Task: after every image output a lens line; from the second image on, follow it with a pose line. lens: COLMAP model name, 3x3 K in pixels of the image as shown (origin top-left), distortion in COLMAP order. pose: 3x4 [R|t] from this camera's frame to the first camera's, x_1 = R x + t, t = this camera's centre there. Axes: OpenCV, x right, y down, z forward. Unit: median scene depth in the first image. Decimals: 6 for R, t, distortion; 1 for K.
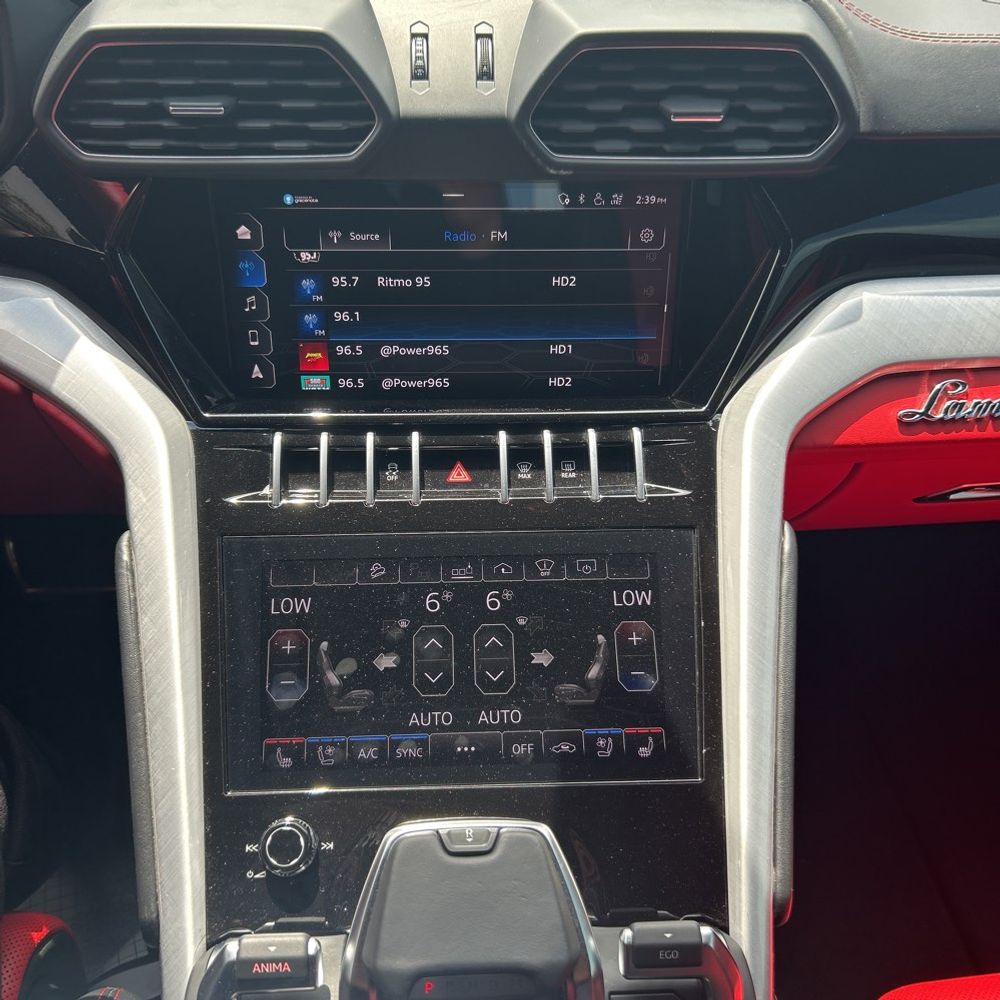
lens RADIAL K [[1008.6, 0, 501.0], [0, 1008.6, 465.8], [0, 0, 1]] dist [0.001808, -0.016037]
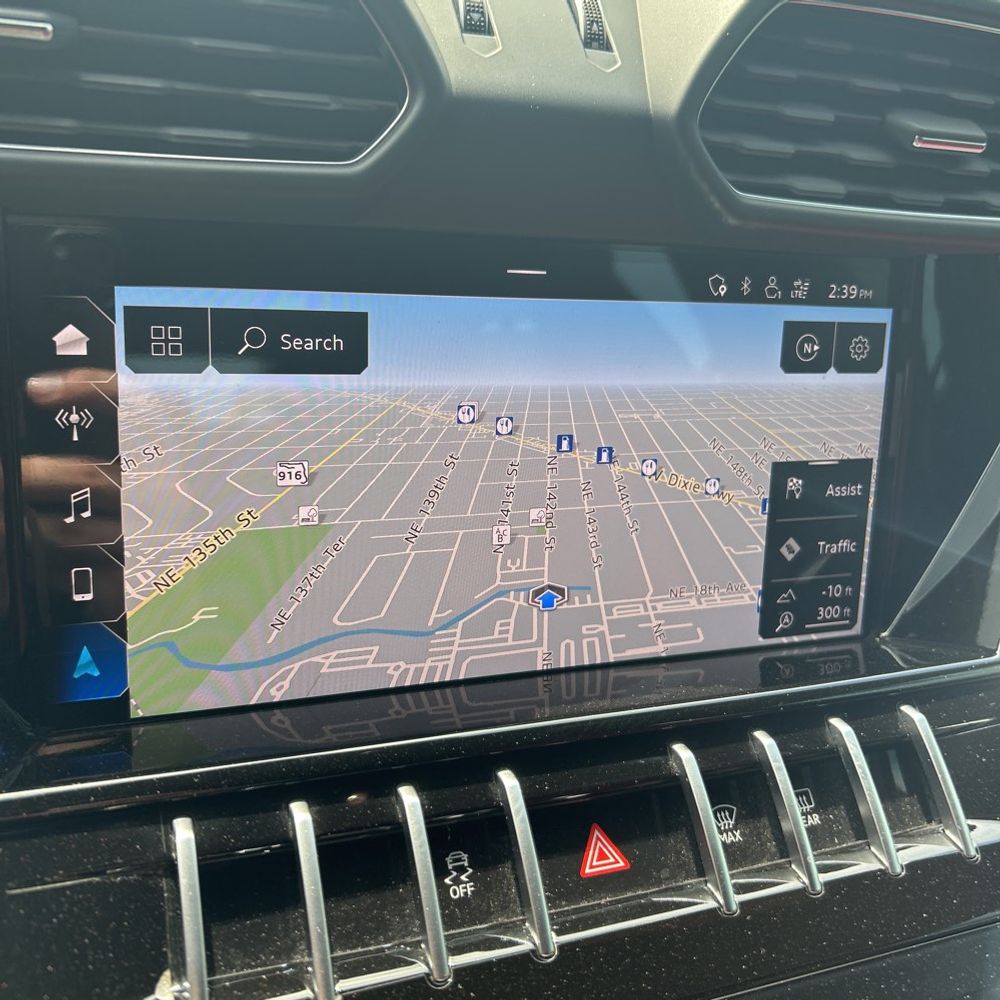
lens RADIAL K [[1008.6, 0, 501.0], [0, 1008.6, 465.8], [0, 0, 1]] dist [0.001808, -0.016037]
pose [[0.946222, -0.032307, 0.321902, -0.224113], [0.103037, 0.973283, -0.205192, -0.073342], [-0.306673, 0.227325, 0.924270, 0.564893]]
